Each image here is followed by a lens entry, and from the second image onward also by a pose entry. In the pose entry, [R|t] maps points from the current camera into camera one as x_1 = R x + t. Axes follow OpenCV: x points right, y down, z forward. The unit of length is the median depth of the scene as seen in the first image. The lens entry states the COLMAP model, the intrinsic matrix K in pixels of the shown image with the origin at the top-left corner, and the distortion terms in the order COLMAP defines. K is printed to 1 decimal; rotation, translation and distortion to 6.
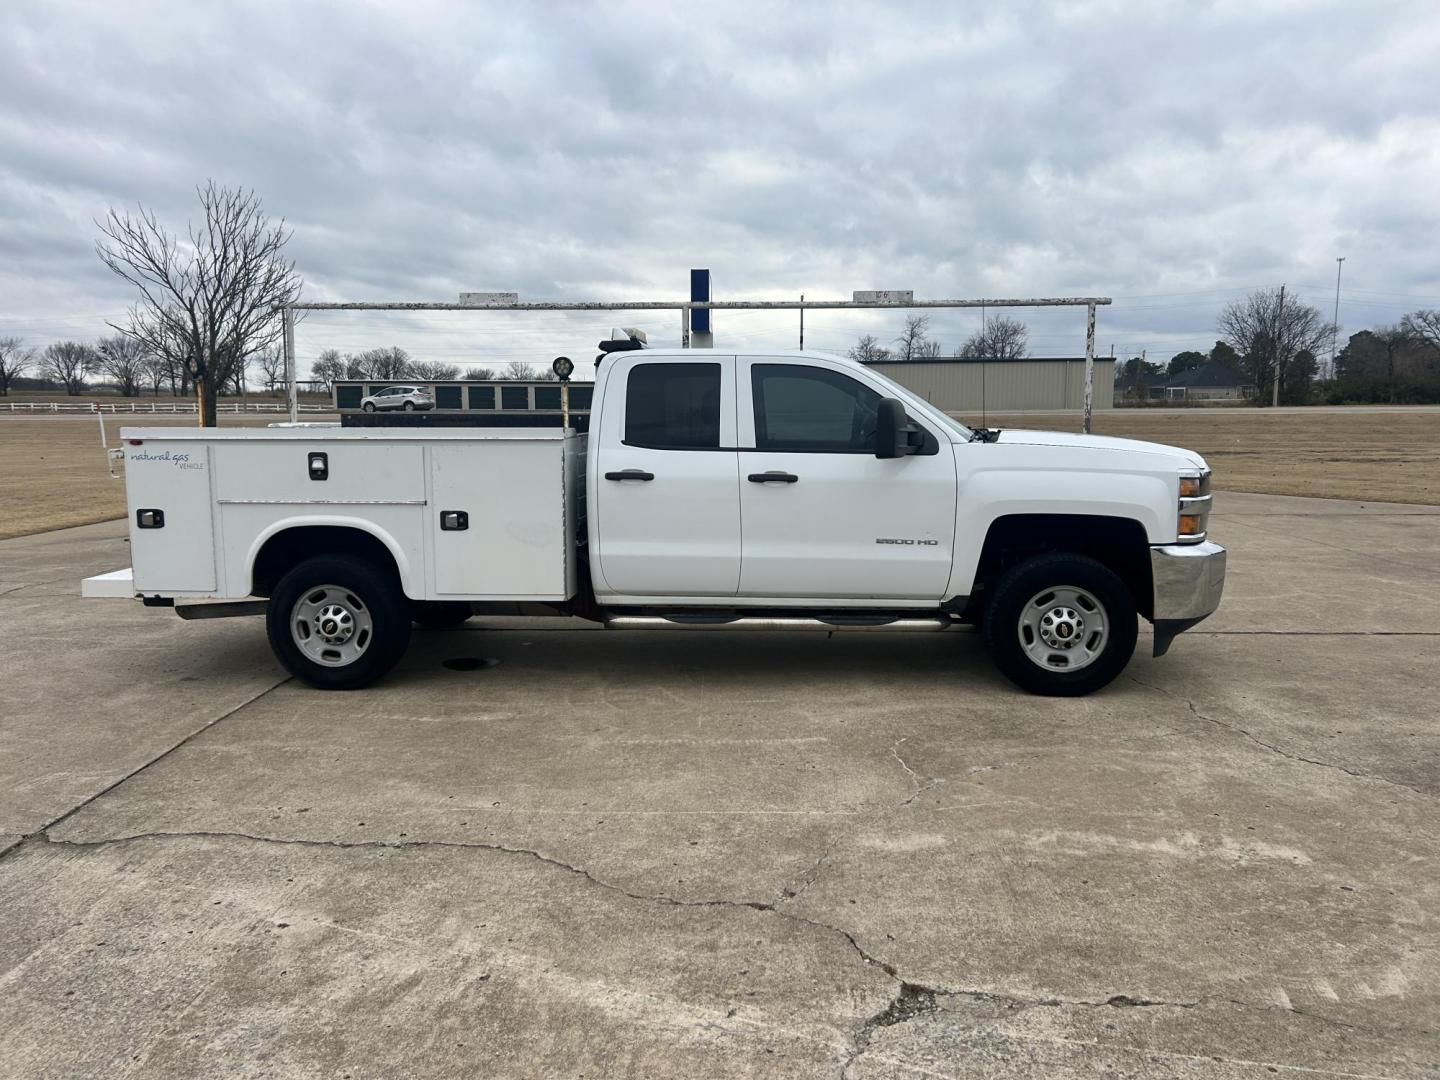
lens RADIAL K [[1086.4, 0, 724.9], [0, 1086.4, 546.4], [0, 0, 1]] dist [0.055747, -0.060665]
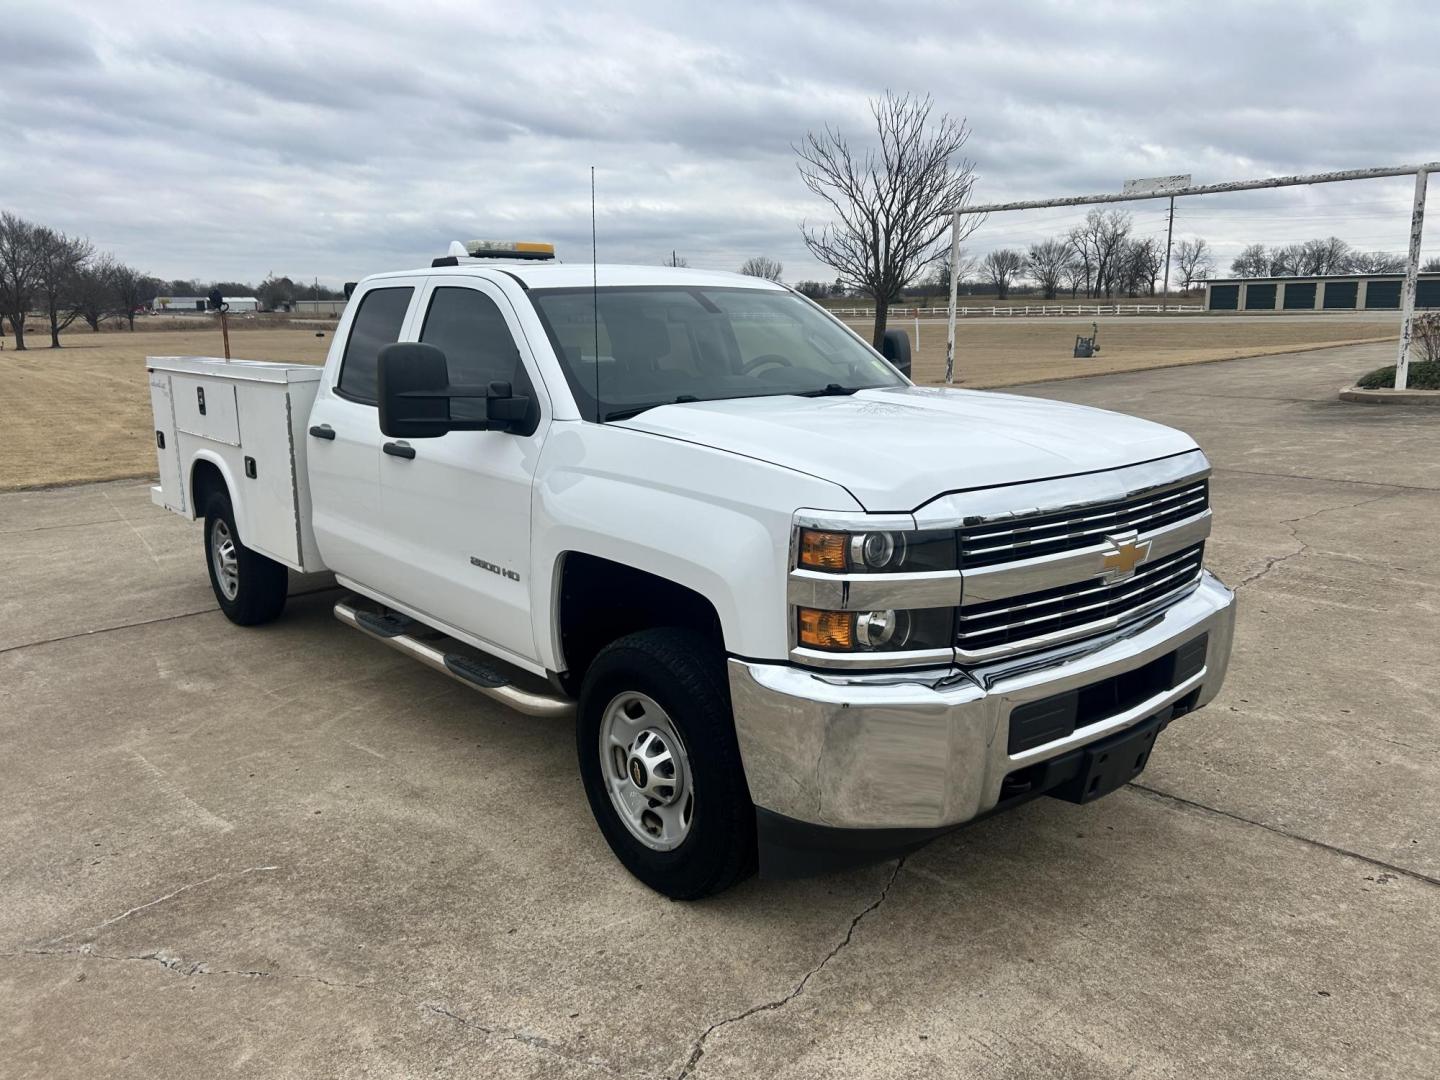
lens RADIAL K [[1107.0, 0, 742.2], [0, 1107.0, 518.1], [0, 0, 1]] dist [0.007183, 0.002028]
pose [[0.704988, 0.126025, -0.697933, 0.735300], [-0.082324, 0.991975, 0.095963, -0.110263], [0.704425, -0.010196, 0.709705, 0.660476]]
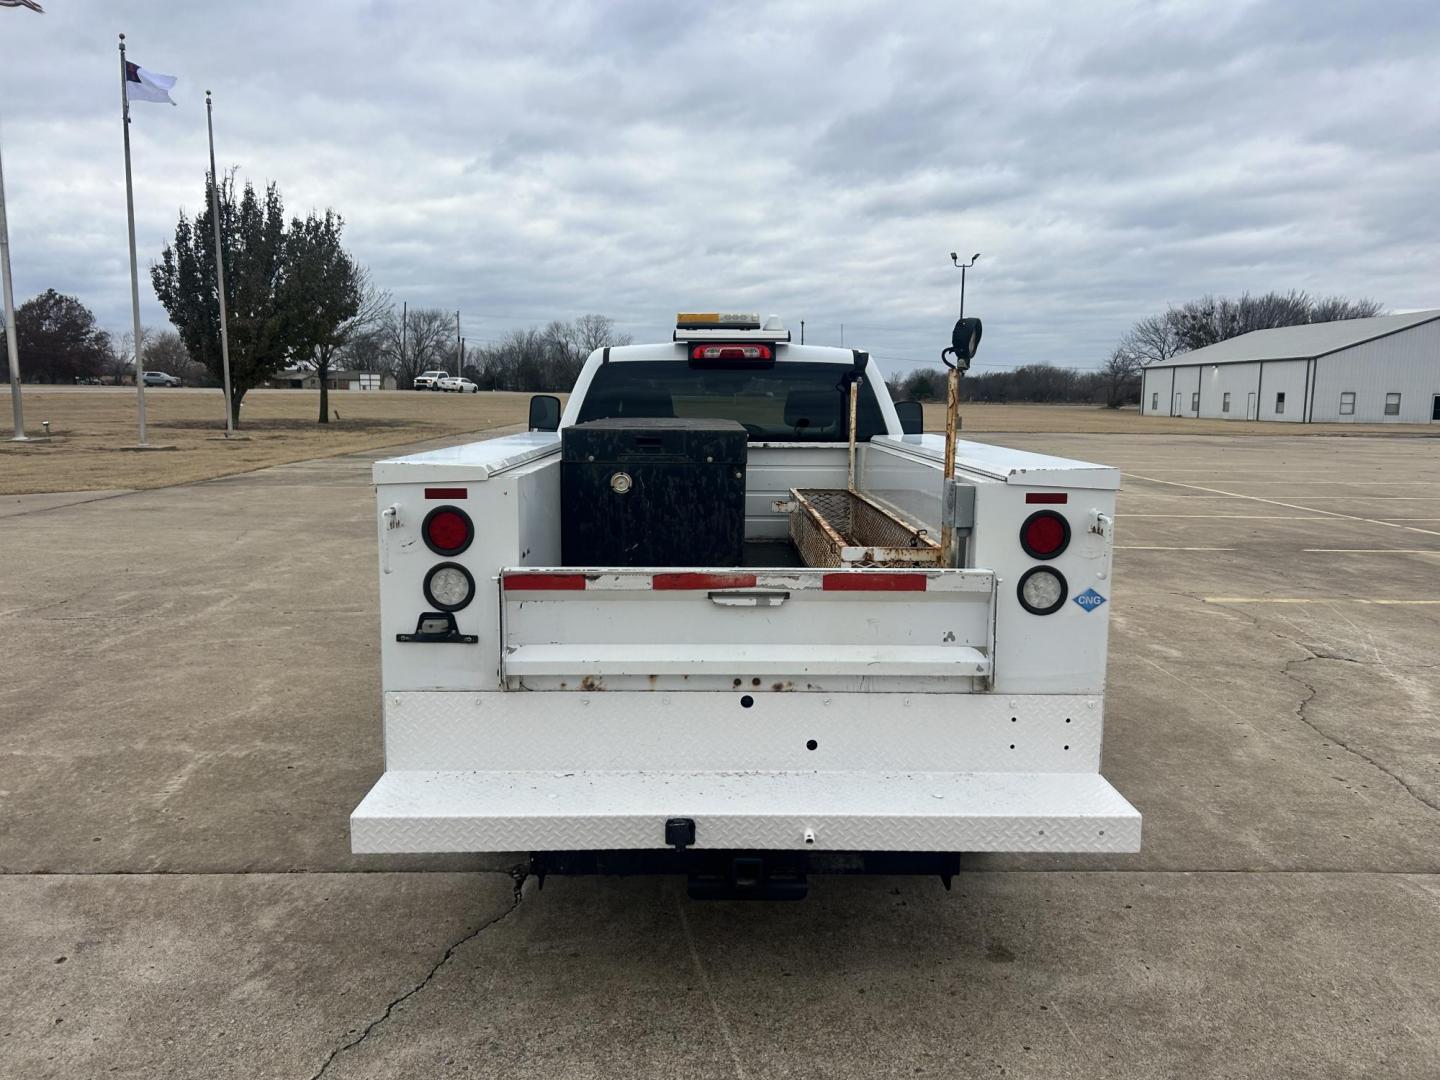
lens RADIAL K [[1076.5, 0, 737.8], [0, 1076.5, 542.2], [0, 0, 1]] dist [0.039351, -0.036097]
pose [[-0.091601, -0.134841, 0.986624, -1.073125], [0.115509, 0.982663, 0.145024, -0.175281], [-0.989074, 0.127248, -0.074438, 1.281997]]
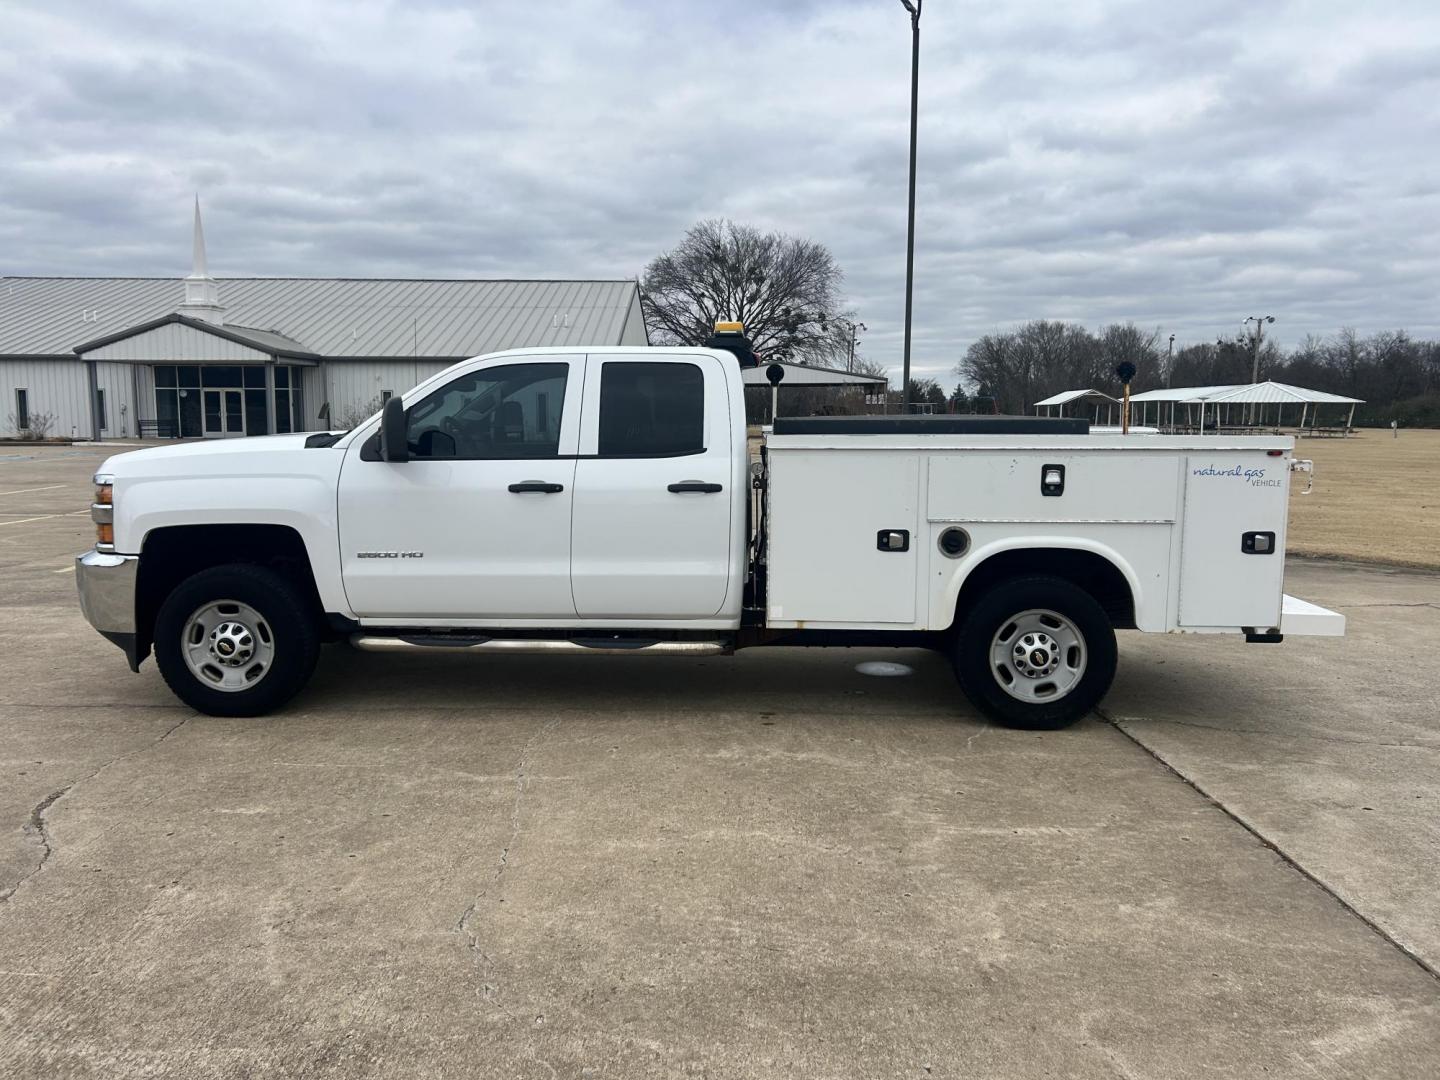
lens RADIAL K [[1078.1, 0, 699.7], [0, 1078.1, 496.3], [0, 0, 1]] dist [0.051708, -0.058406]
pose [[-0.999762, -0.000142, -0.021804, -0.052625], [-0.004751, 0.977365, 0.211508, -0.299411], [0.021281, 0.211561, -0.977133, 2.288148]]
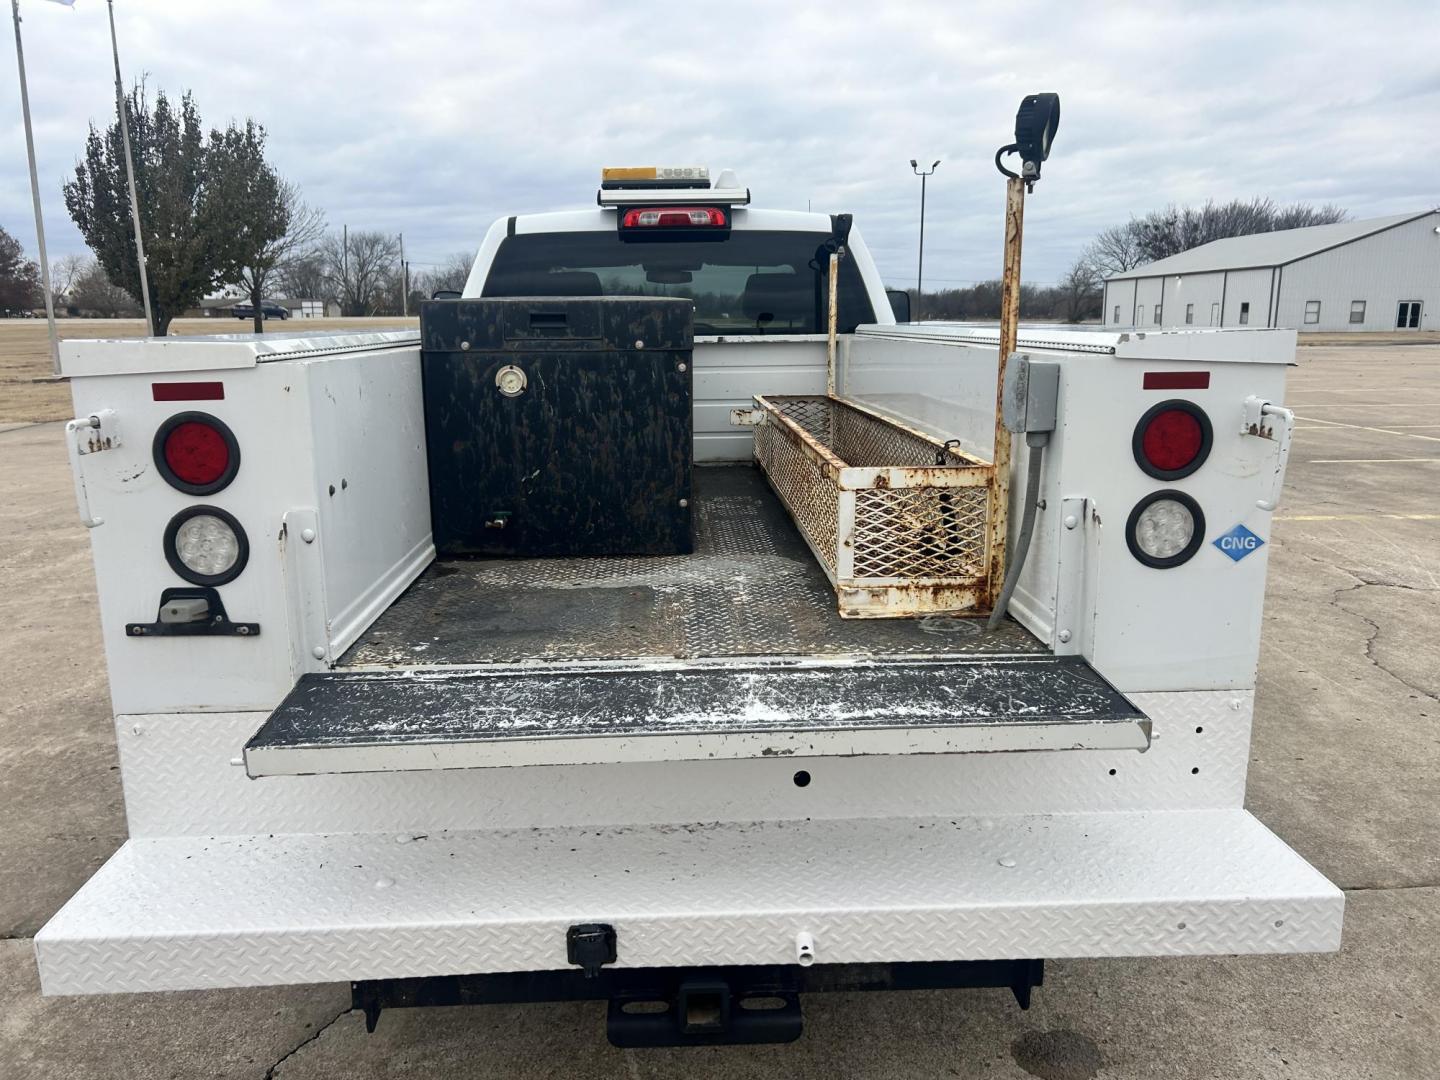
lens RADIAL K [[1076.5, 0, 720.0], [0, 1076.5, 540.0], [0, 0, 1]] dist [0.069665, -0.073162]
pose [[-0.115529, -0.198264, 0.973316, -0.891089], [0.133859, 0.967831, 0.213036, -0.146438], [-0.984243, 0.154899, -0.085274, 1.263053]]
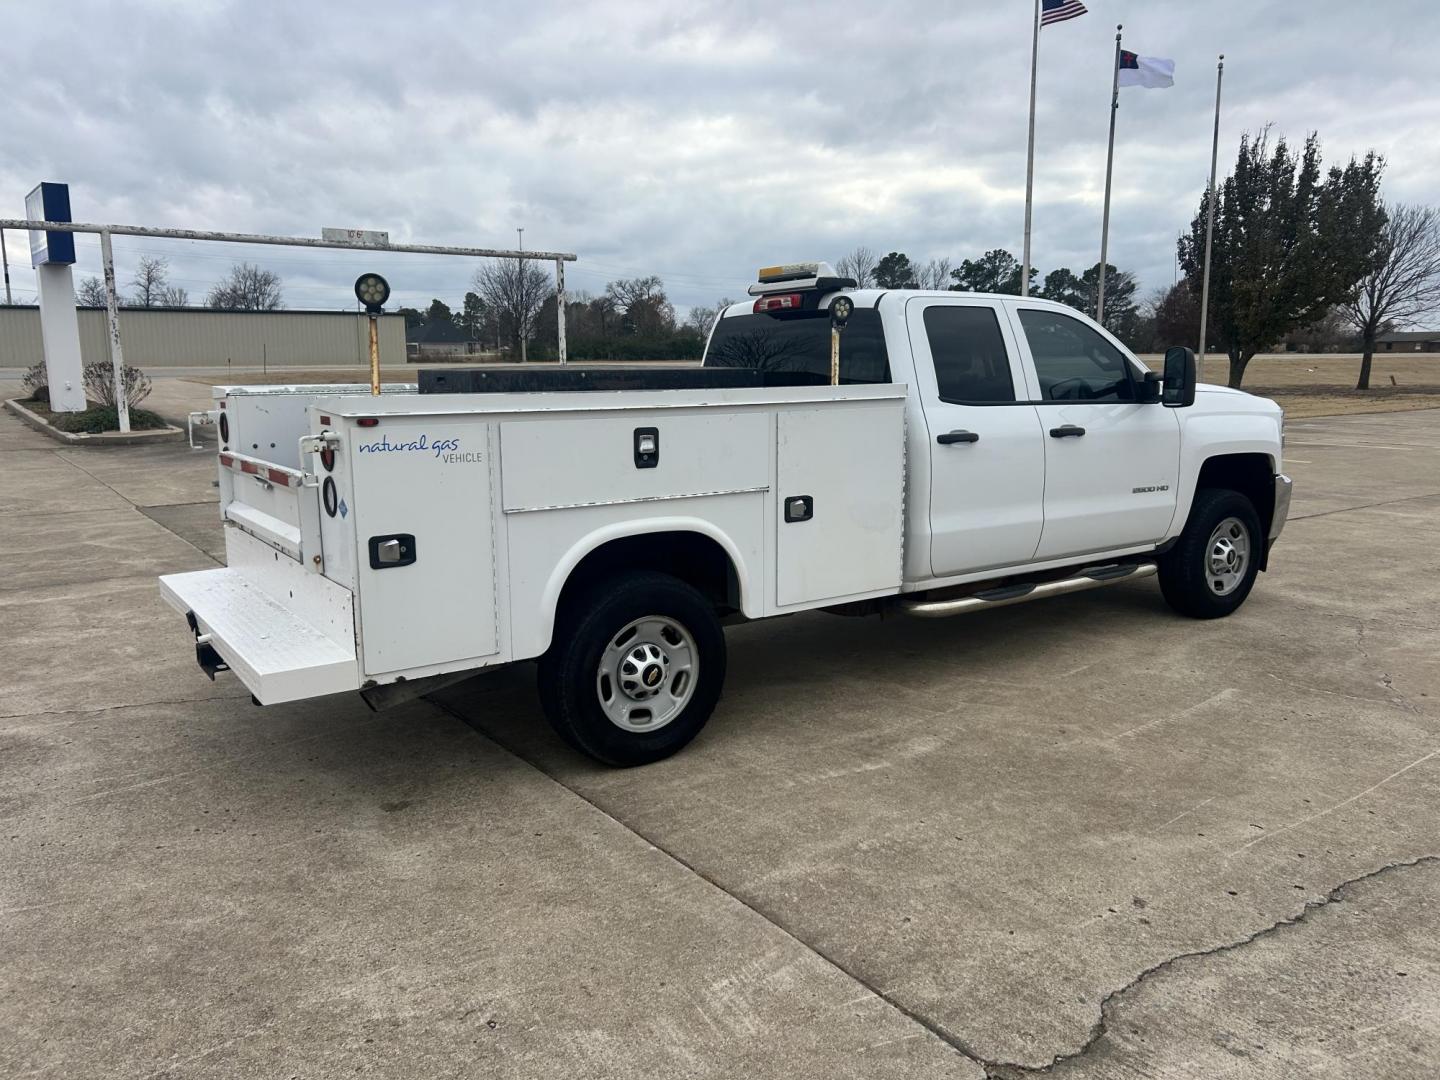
lens RADIAL K [[1086.4, 0, 724.9], [0, 1086.4, 546.4], [0, 0, 1]] dist [0.055747, -0.060665]
pose [[0.776635, -0.109686, 0.620328, -0.801655], [0.084644, 0.993965, 0.069781, -0.057505], [-0.624238, -0.001687, 0.781232, 0.461076]]
